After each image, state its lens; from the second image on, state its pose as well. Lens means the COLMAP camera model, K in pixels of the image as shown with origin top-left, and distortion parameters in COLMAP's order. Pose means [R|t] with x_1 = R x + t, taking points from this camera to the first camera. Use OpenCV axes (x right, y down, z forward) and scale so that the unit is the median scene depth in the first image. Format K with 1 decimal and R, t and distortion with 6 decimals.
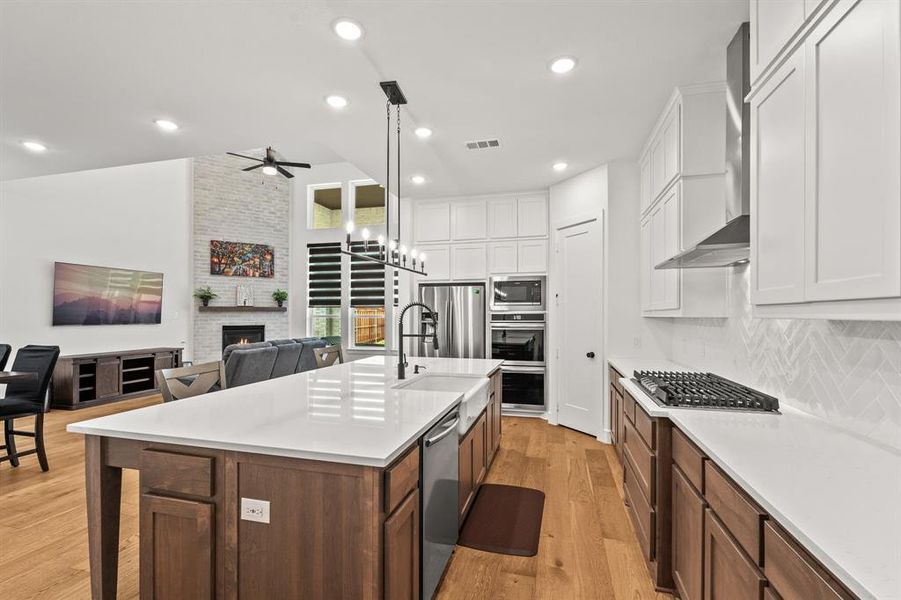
lens RADIAL K [[398.9, 0, 451.3], [0, 398.9, 312.5], [0, 0, 1]] dist [-0.000154, -0.001600]
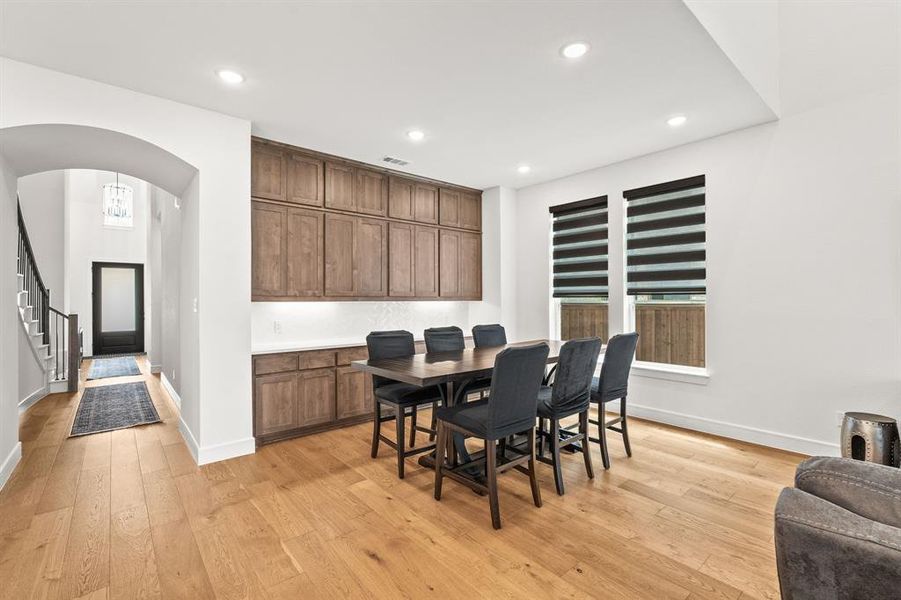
lens RADIAL K [[398.9, 0, 451.2], [0, 398.9, 300.7], [0, 0, 1]] dist [-0.000154, -0.001600]
pose [[-0.561179, 0.004021, -0.827685, -0.169523], [0.009227, 0.999956, -0.001398, 0.002984], [0.827643, -0.008422, -0.561192, 0.554456]]
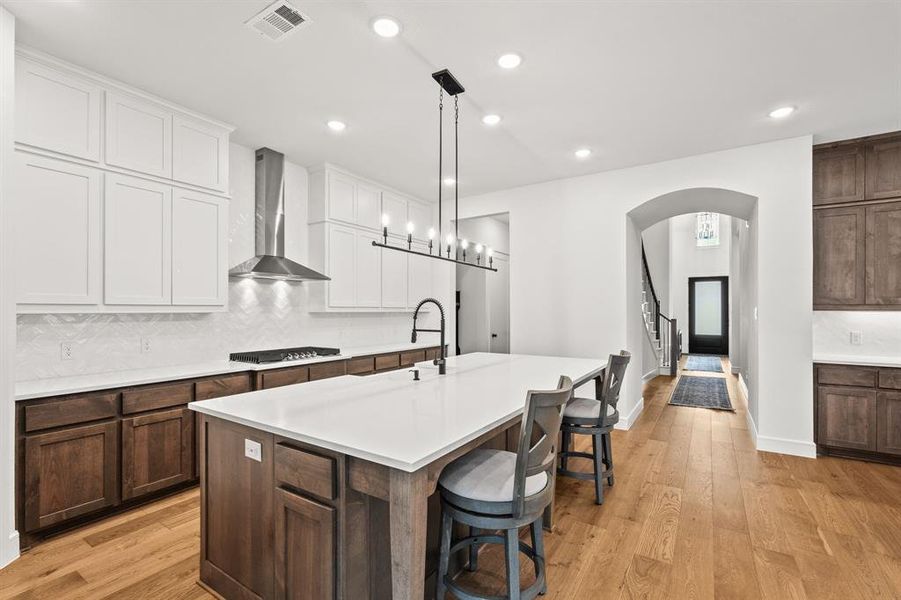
lens RADIAL K [[398.9, 0, 449.4], [0, 398.9, 305.5], [0, 0, 1]] dist [-0.000154, -0.001600]
pose [[-0.952933, 0.002936, 0.303167, -0.155221], [-0.001876, 0.999877, -0.015578, 0.003427], [-0.303175, -0.015413, -0.952810, 0.677638]]
